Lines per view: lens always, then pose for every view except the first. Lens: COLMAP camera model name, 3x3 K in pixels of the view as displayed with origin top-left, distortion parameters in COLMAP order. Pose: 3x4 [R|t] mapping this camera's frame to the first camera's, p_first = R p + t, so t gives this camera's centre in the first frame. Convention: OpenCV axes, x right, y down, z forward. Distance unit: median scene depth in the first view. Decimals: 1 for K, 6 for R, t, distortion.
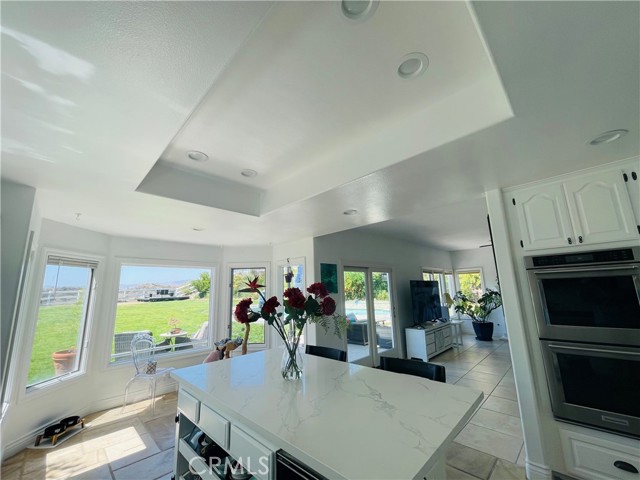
lens RADIAL K [[258.2, 0, 319.8], [0, 258.2, 241.6], [0, 0, 1]] dist [-0.007992, 0.000349]
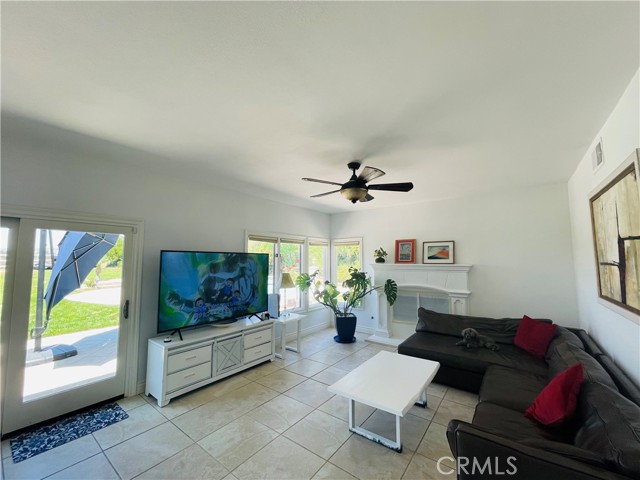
lens RADIAL K [[258.2, 0, 319.8], [0, 258.2, 241.6], [0, 0, 1]] dist [-0.007992, 0.000349]
pose [[0.991031, 0.037265, 0.128332, 0.835393], [-0.050840, 0.993258, 0.104183, 0.087207], [-0.123584, -0.109773, 0.986244, 0.624047]]
